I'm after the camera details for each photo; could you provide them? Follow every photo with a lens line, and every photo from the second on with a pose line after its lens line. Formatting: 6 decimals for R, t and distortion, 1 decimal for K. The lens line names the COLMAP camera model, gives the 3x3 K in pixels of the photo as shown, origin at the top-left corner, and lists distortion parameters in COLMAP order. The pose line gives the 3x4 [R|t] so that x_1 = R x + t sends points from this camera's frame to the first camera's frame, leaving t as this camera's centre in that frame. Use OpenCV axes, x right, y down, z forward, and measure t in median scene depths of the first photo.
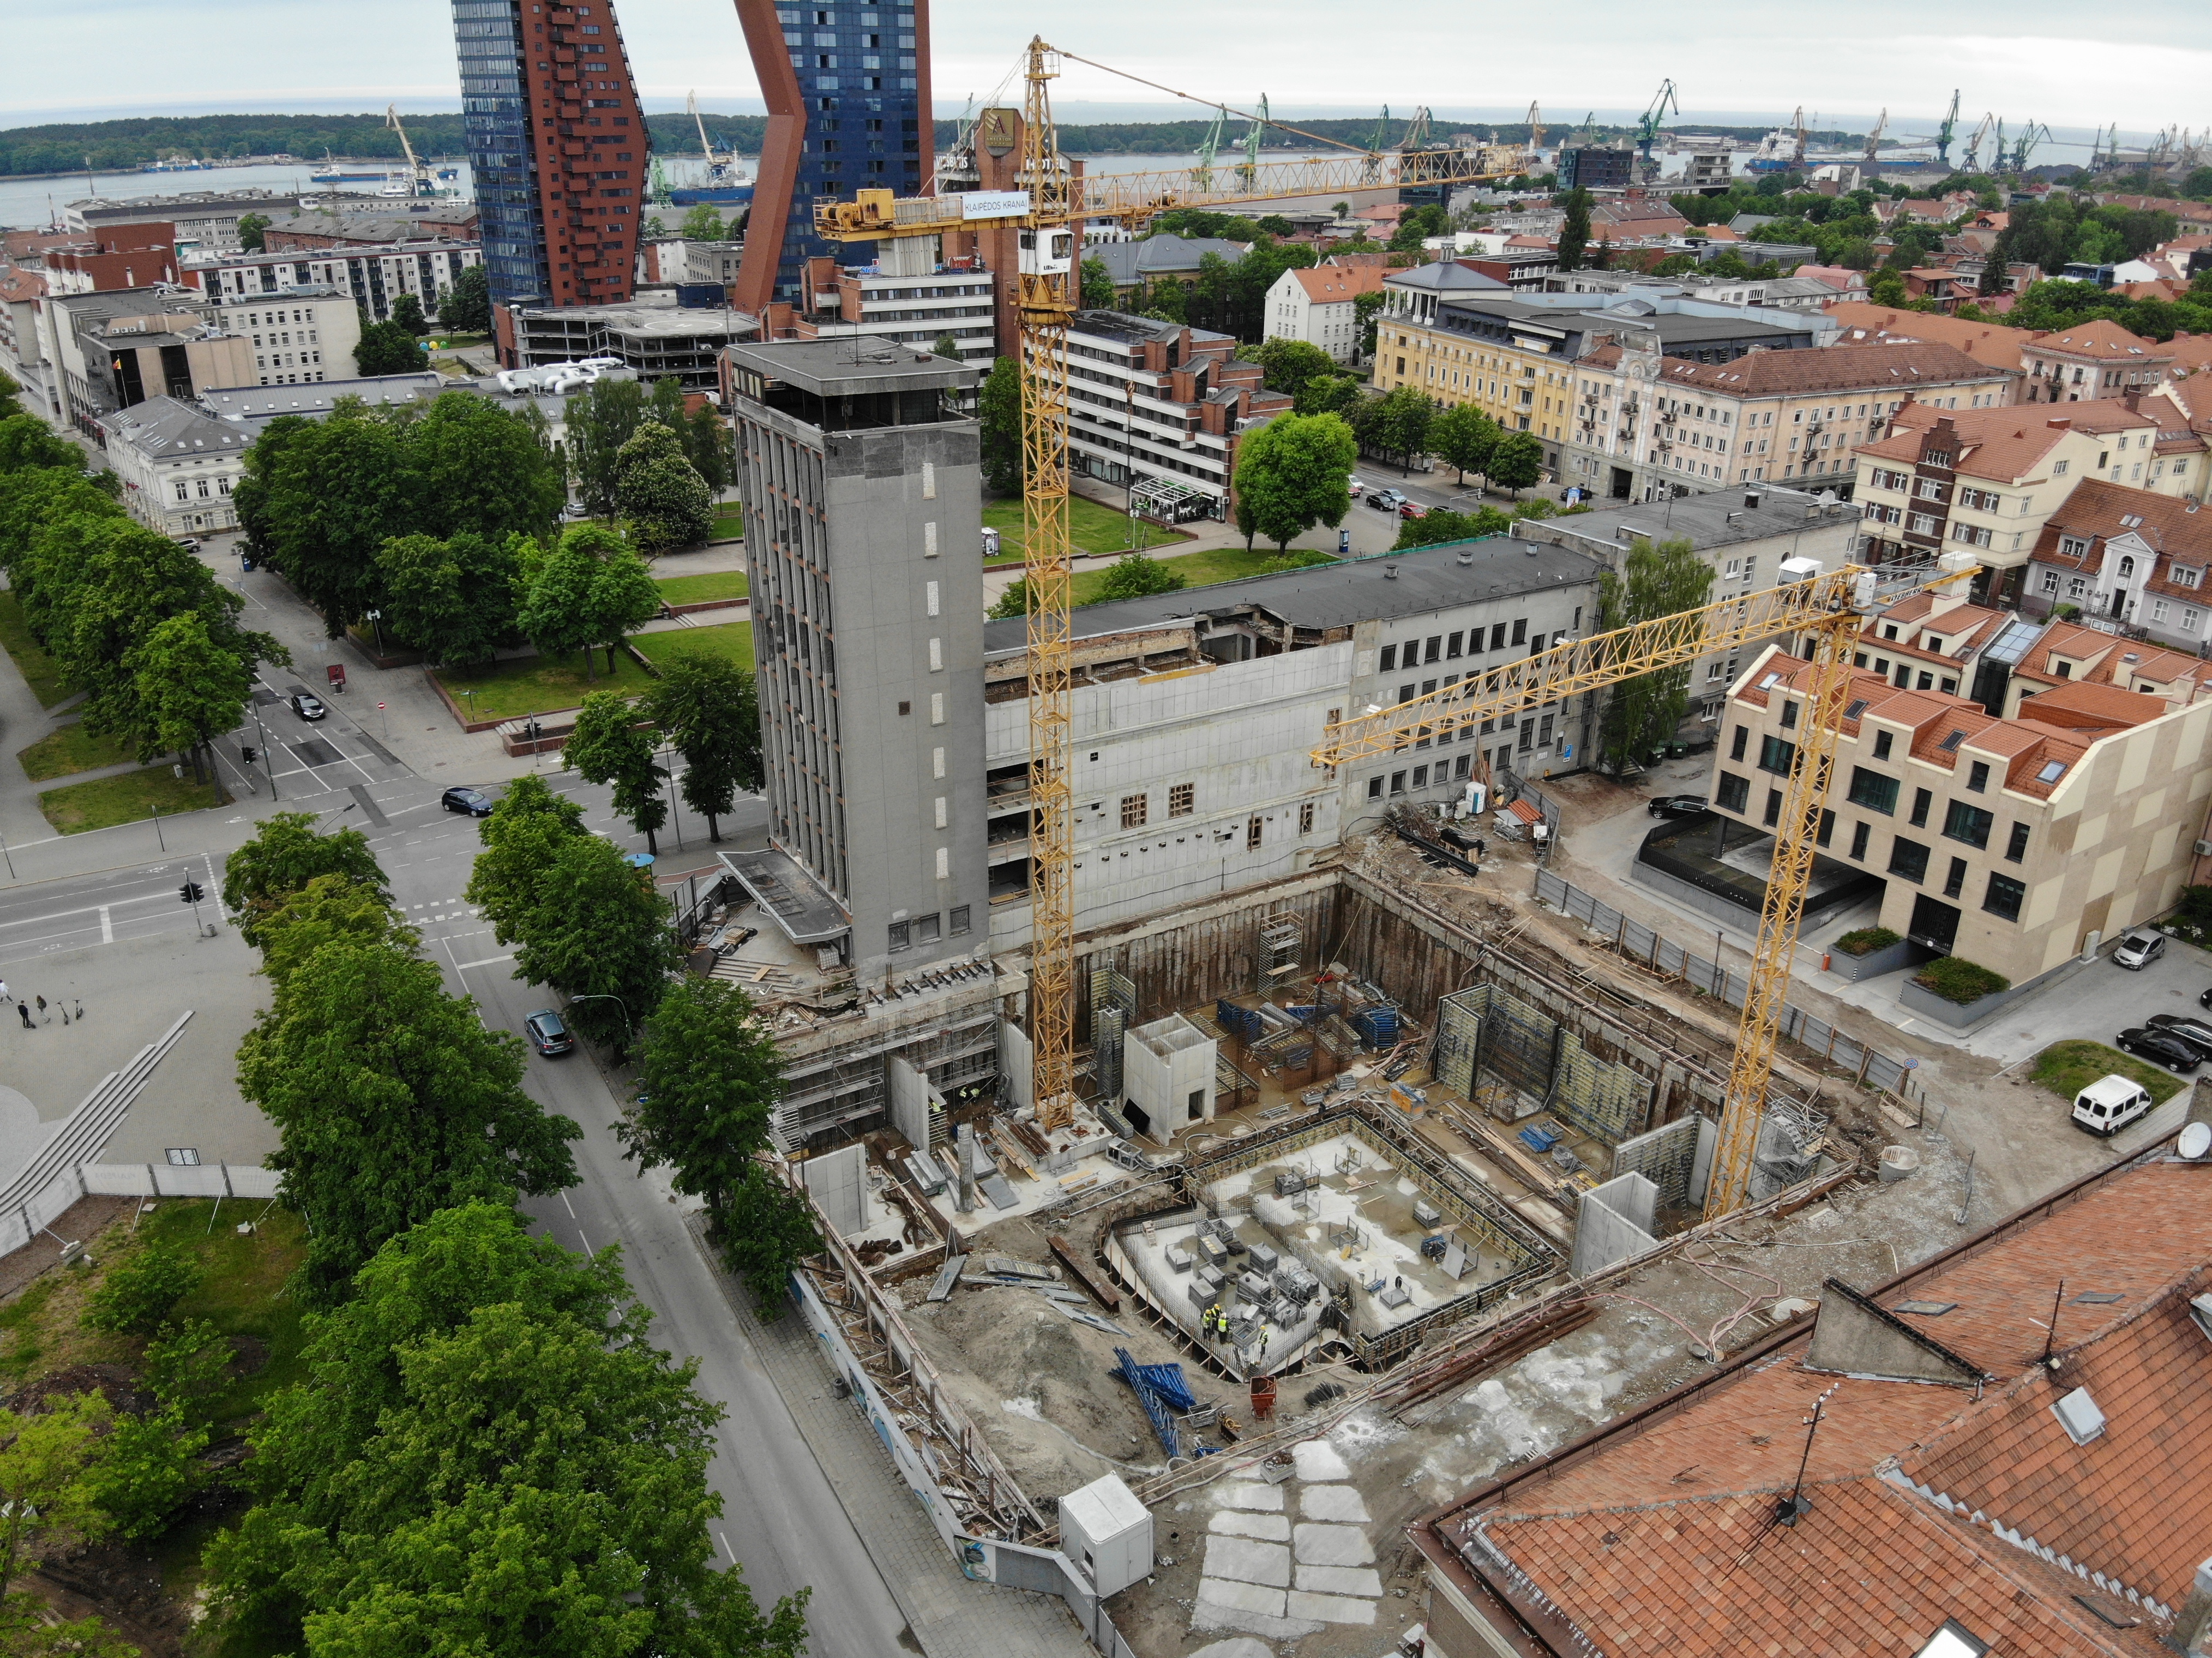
lens RADIAL K [[1648.5, 0, 1106.0], [0, 1648.5, 829.0], [0, 0, 1]] dist [0.093629, -0.184647]
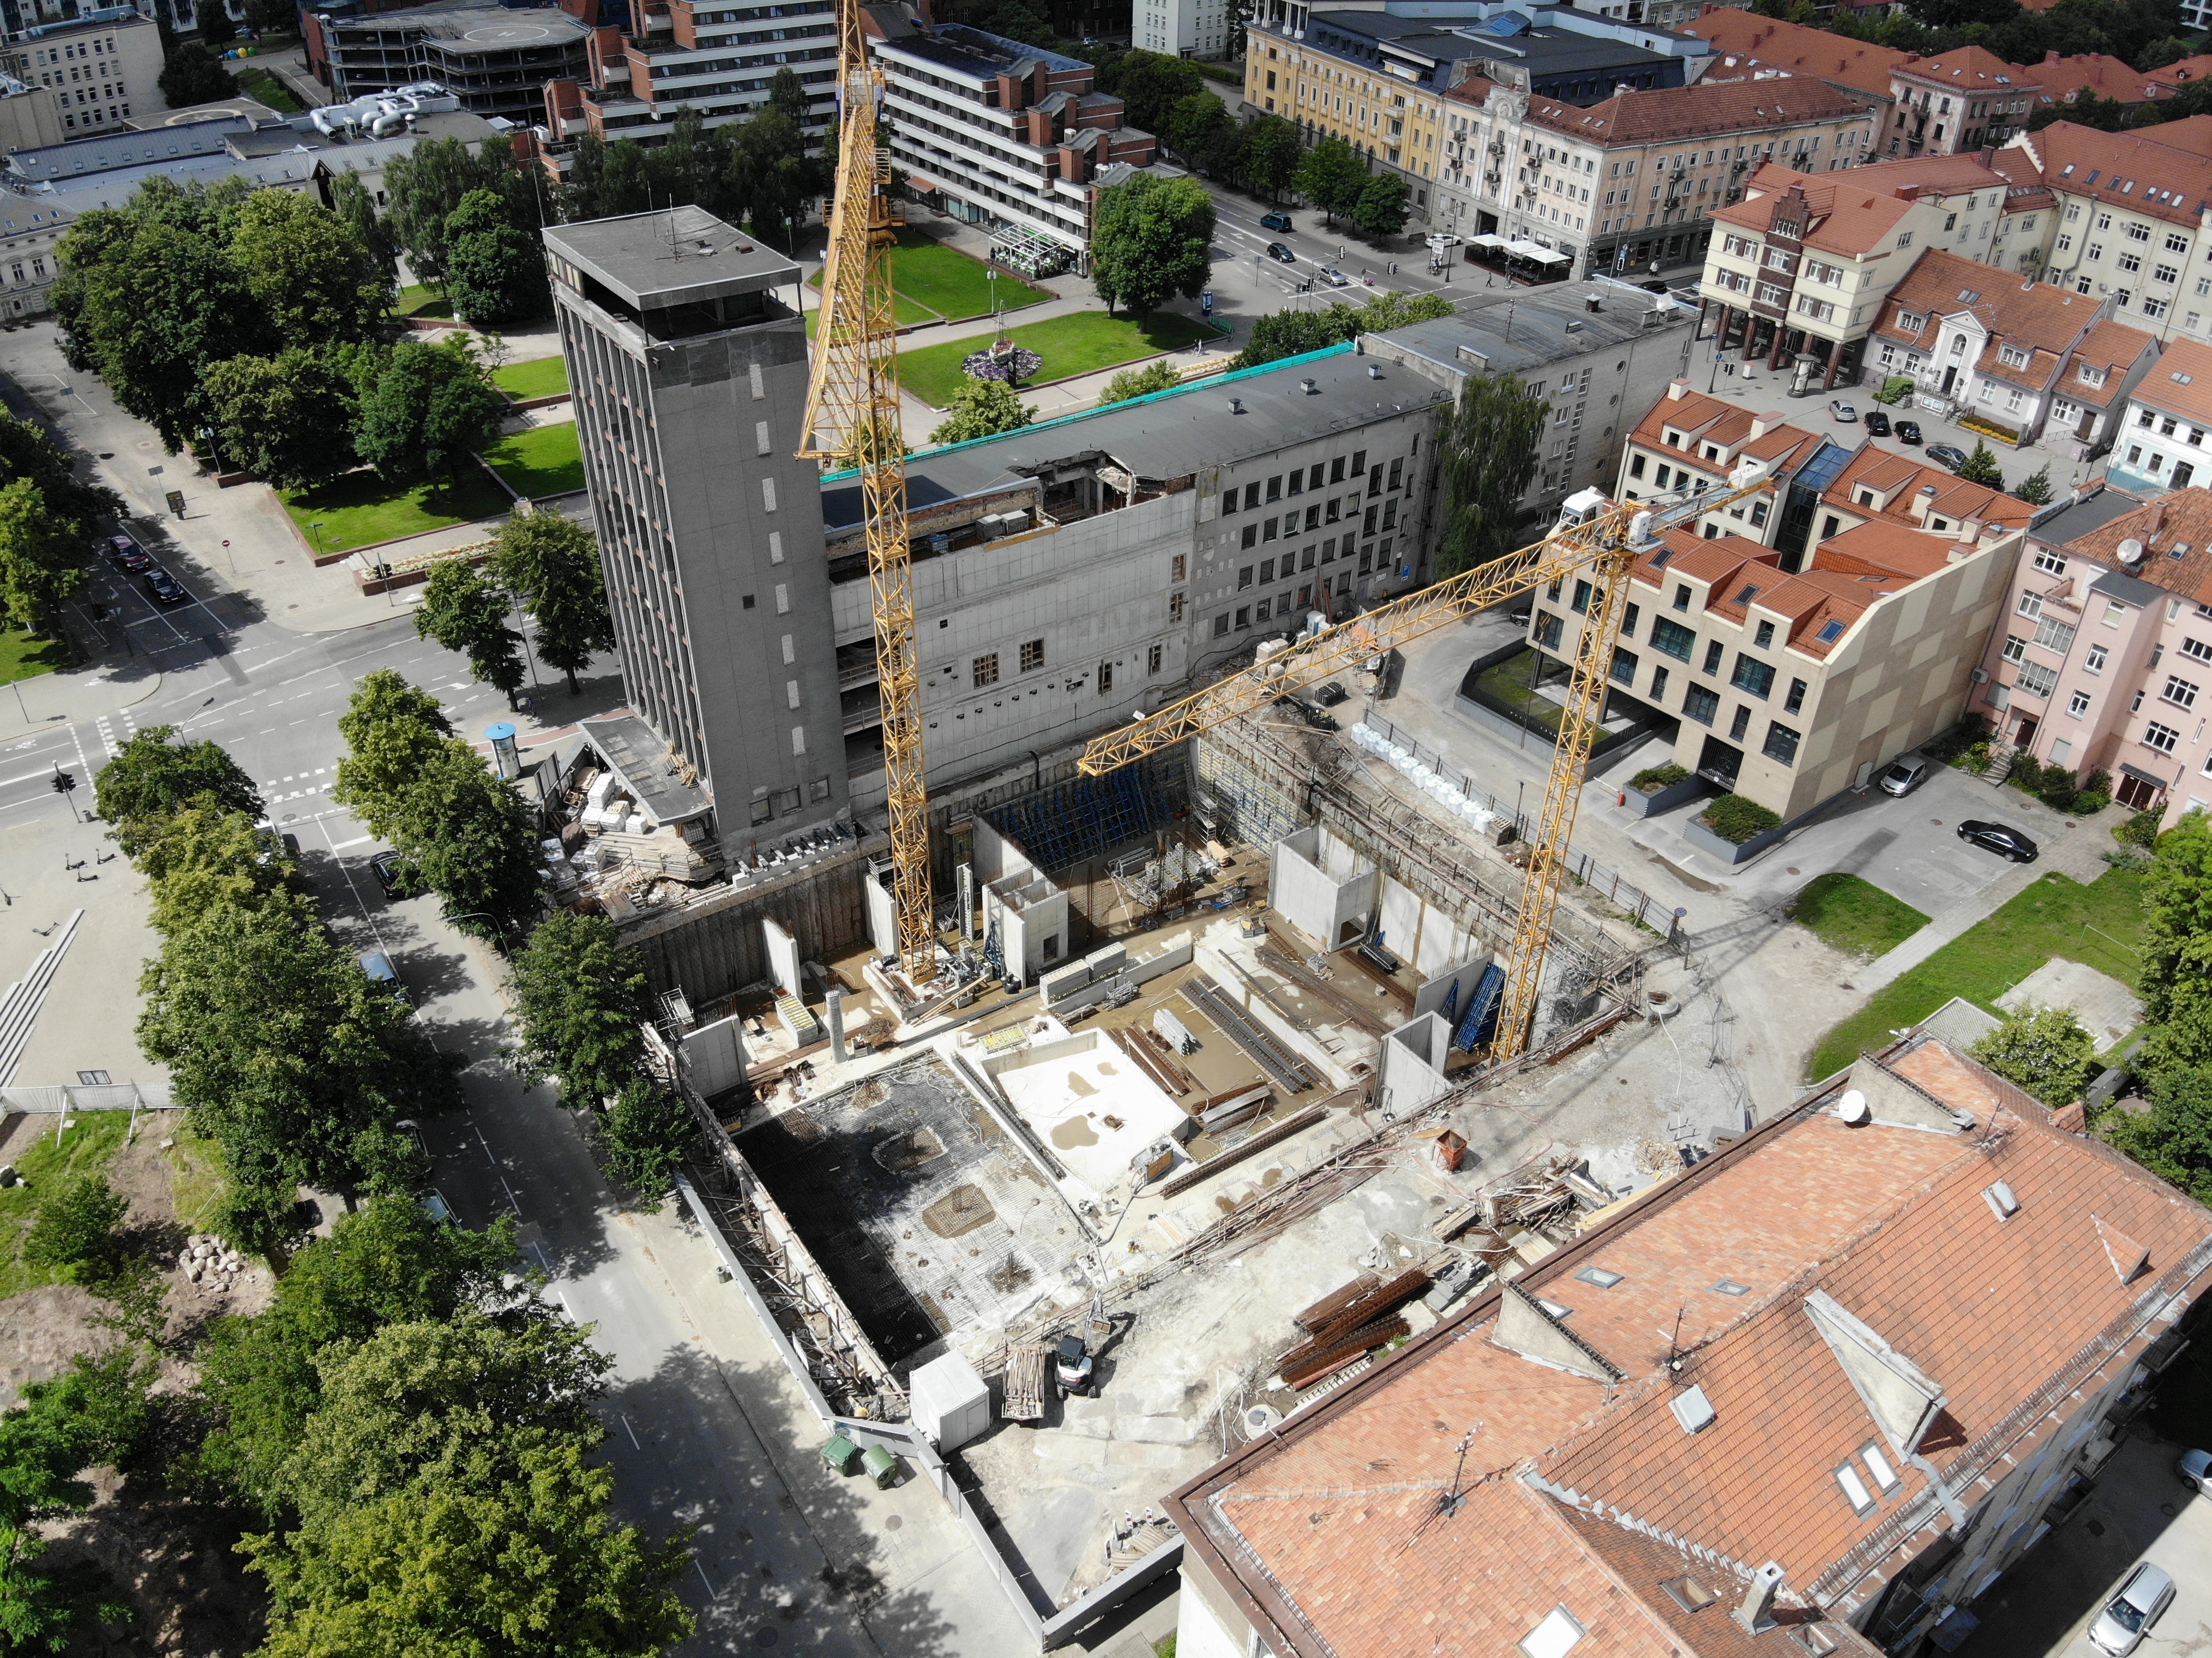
lens RADIAL K [[1648.5, 0, 1106.0], [0, 1648.5, 829.0], [0, 0, 1]] dist [0.093629, -0.184647]
pose [[0.997847, -0.033556, 0.056350, 0.020699], [0.021378, 0.978688, 0.204235, -0.081337], [-0.062002, -0.202591, 0.977299, -0.028810]]
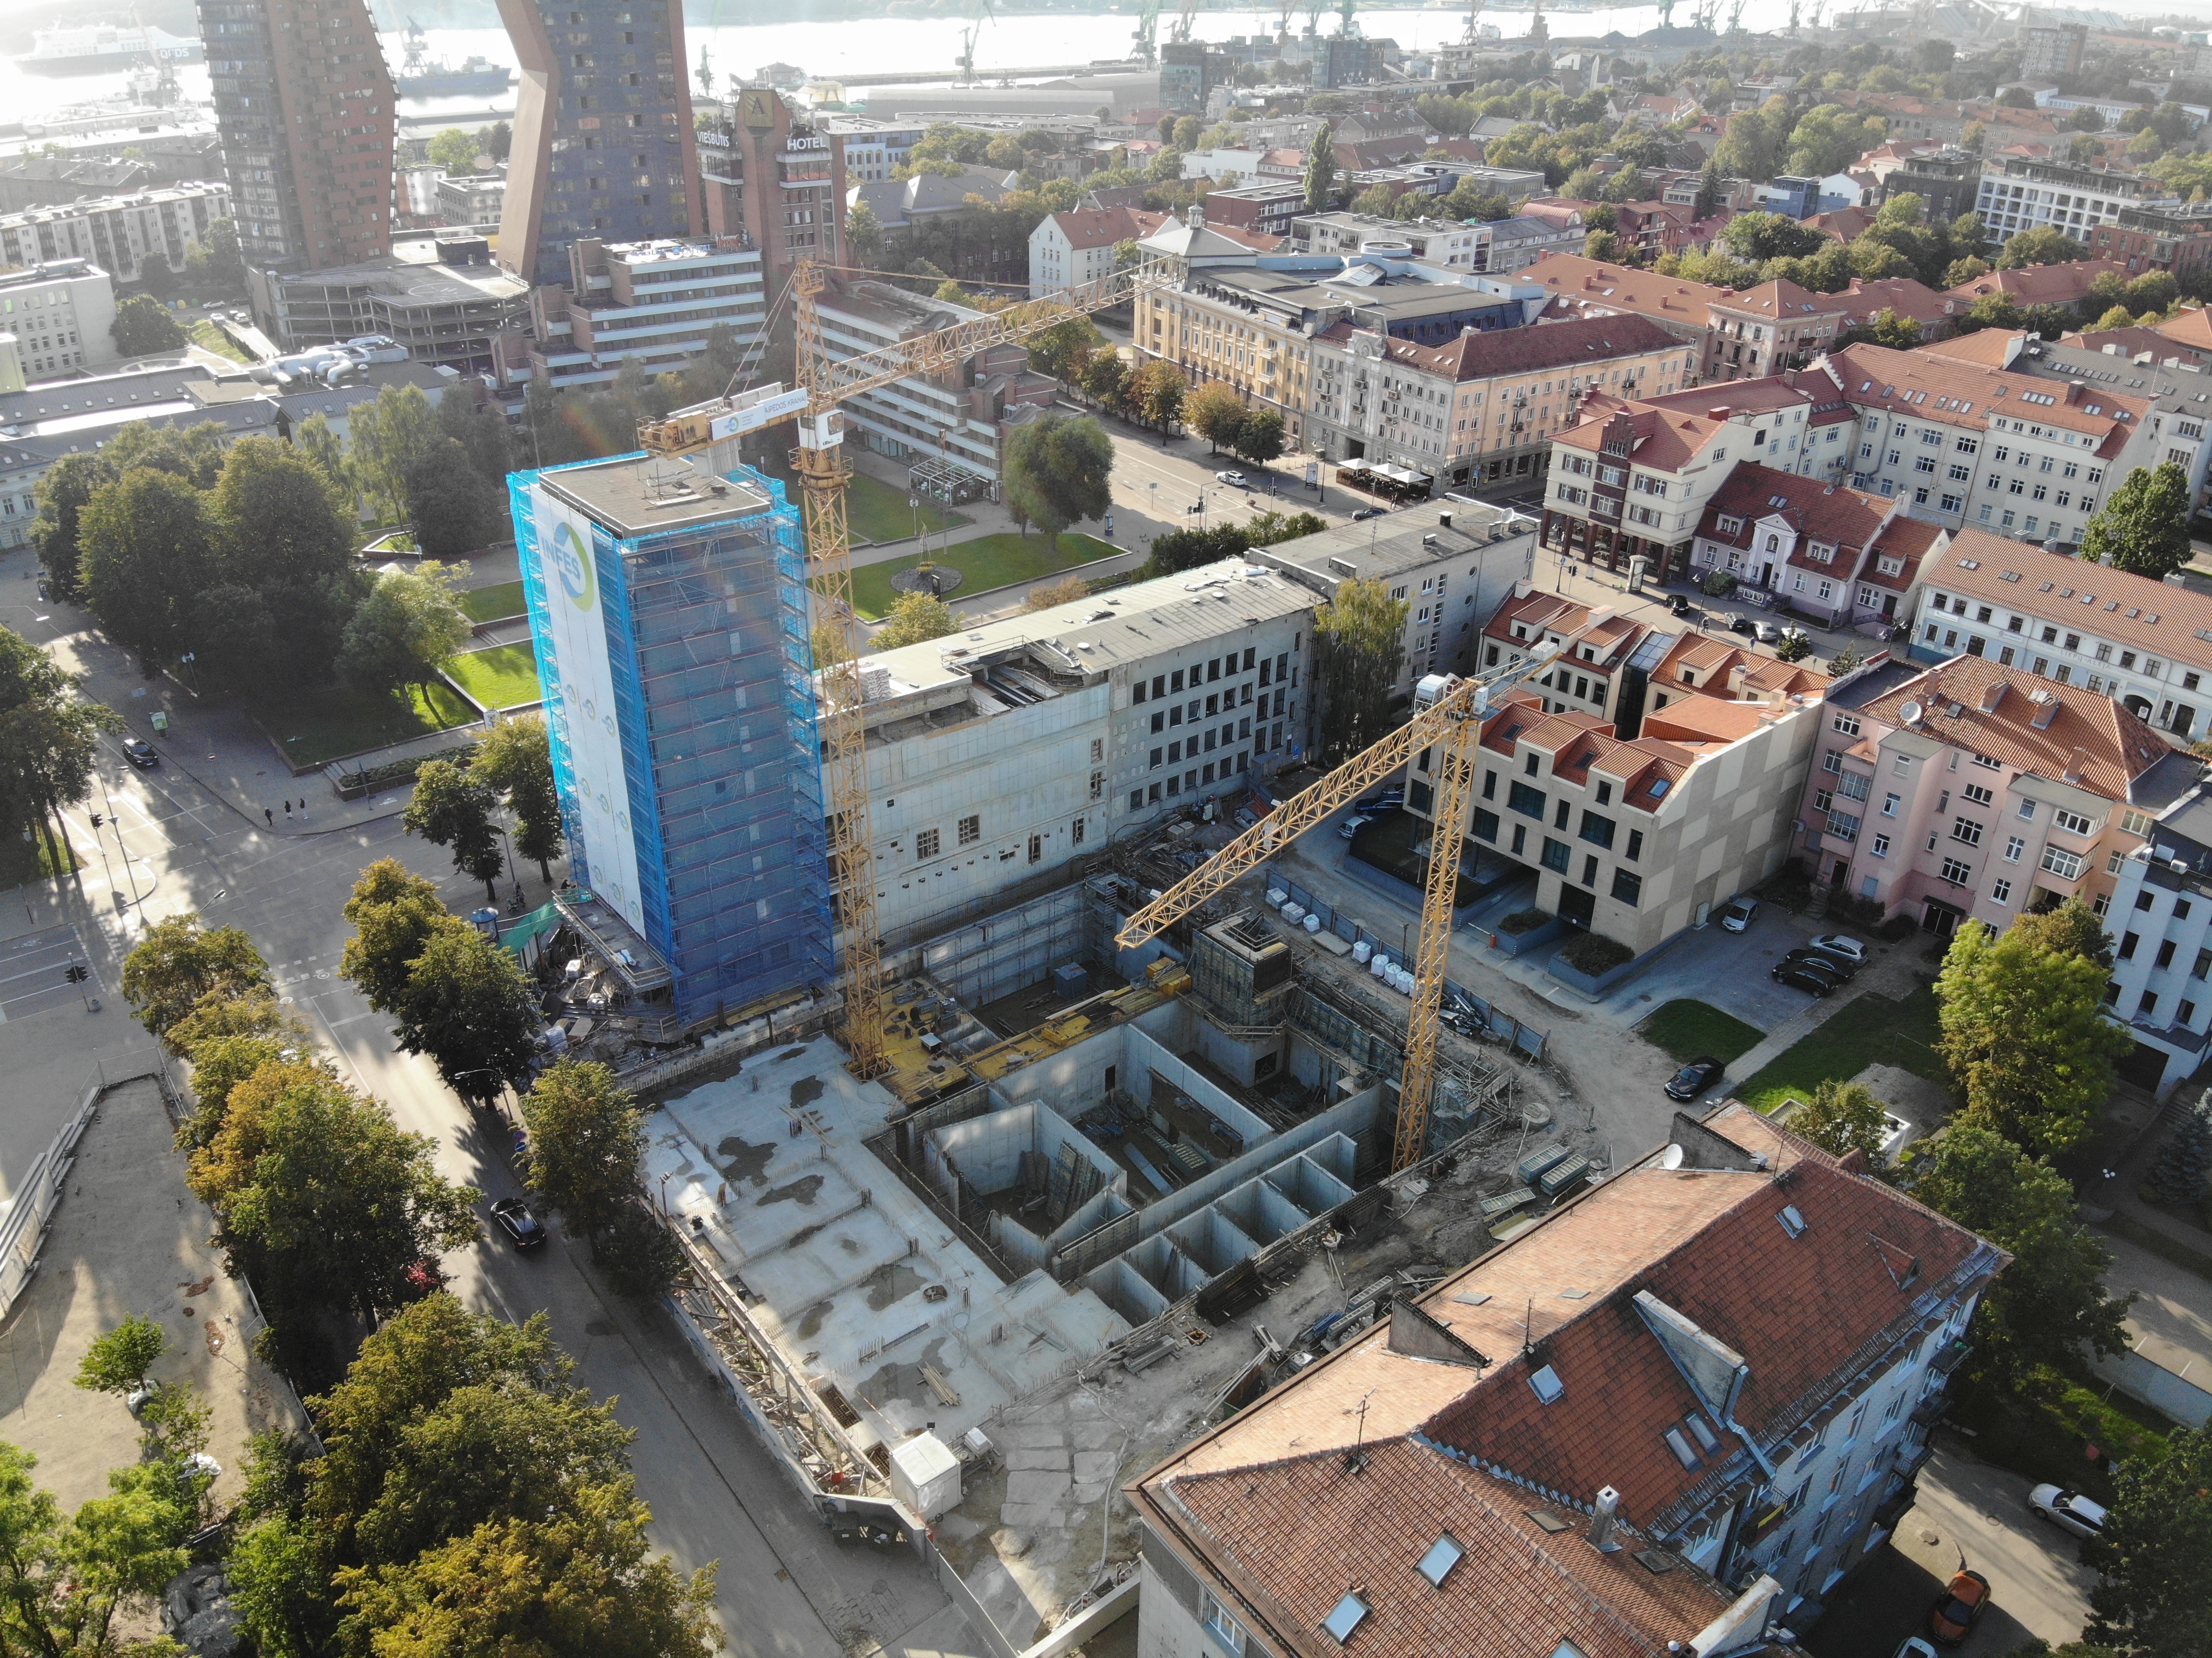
lens RADIAL K [[1648.3, 0, 1106.0], [0, 1648.3, 829.0], [0, 0, 1]] dist [0.143977, -0.262408]
pose [[0.991714, -0.056718, 0.115263, 0.005306], [0.046983, 0.995231, 0.085489, -0.076514], [-0.119562, -0.079366, 0.989649, -0.113502]]
